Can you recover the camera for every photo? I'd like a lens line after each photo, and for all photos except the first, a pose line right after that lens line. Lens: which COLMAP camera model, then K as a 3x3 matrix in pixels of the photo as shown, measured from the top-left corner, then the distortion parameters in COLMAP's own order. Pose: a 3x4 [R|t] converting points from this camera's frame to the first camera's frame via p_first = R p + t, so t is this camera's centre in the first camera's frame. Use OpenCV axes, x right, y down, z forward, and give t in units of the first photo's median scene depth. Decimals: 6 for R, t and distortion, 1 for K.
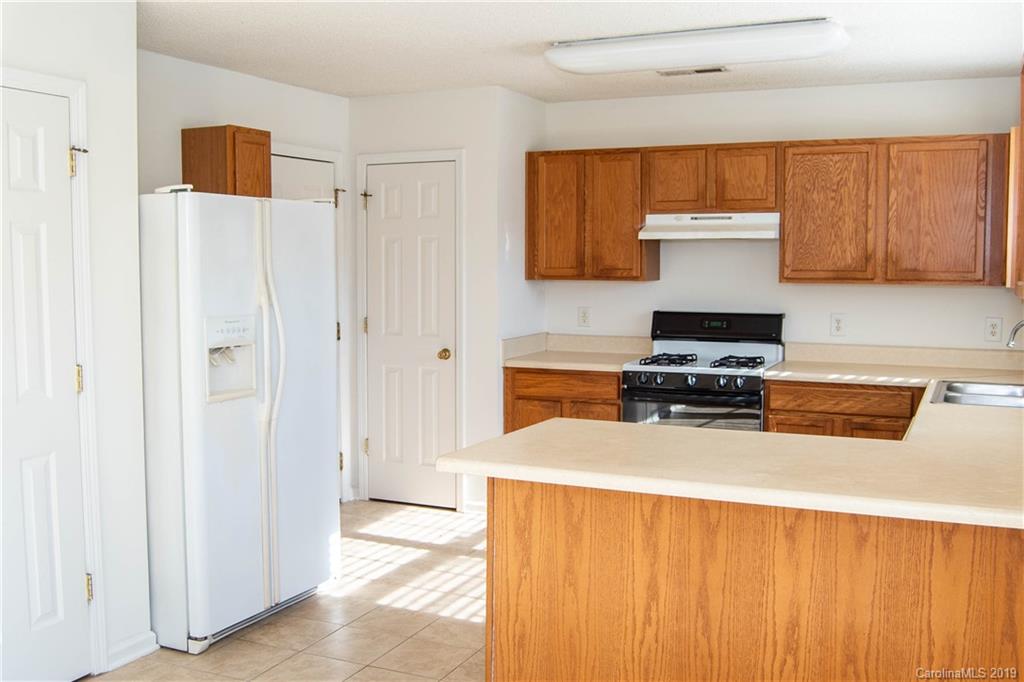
lens RADIAL K [[1003.7, 0, 513.3], [0, 1003.7, 340.6], [0, 0, 1]] dist [-0.086776, 0.000000]
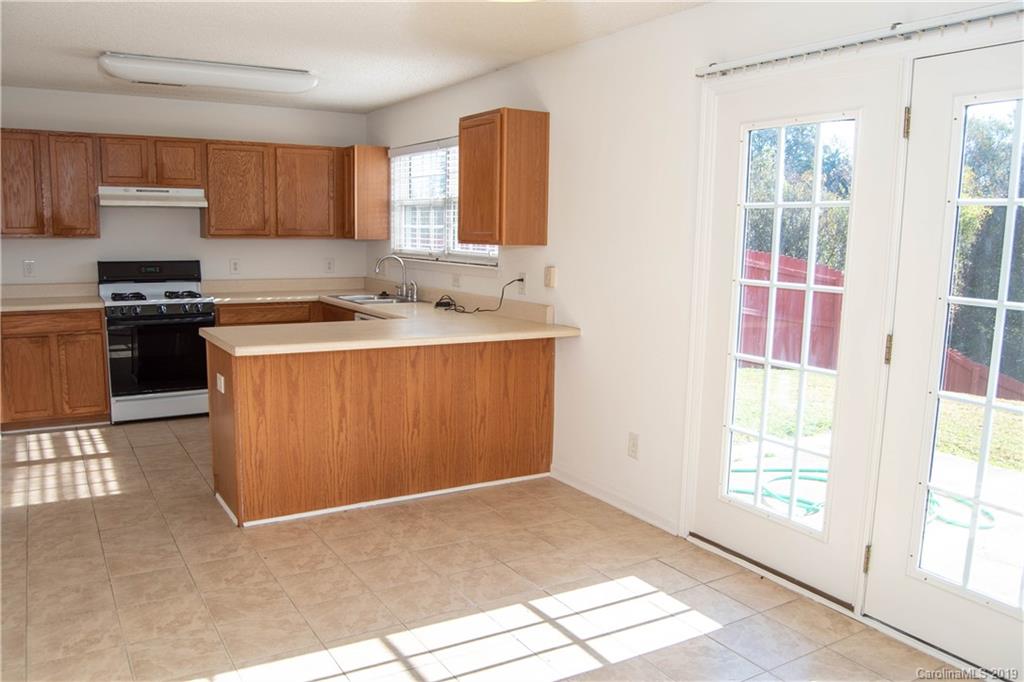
lens RADIAL K [[802.0, 0, 510.5], [0, 802.0, 347.3], [0, 0, 1]] dist [-0.091326, 0.033099]
pose [[0.567031, -0.107808, 0.816611, -0.455690], [0.051336, 0.994096, 0.095593, 0.012985], [-0.822095, -0.012283, 0.569218, -0.014924]]
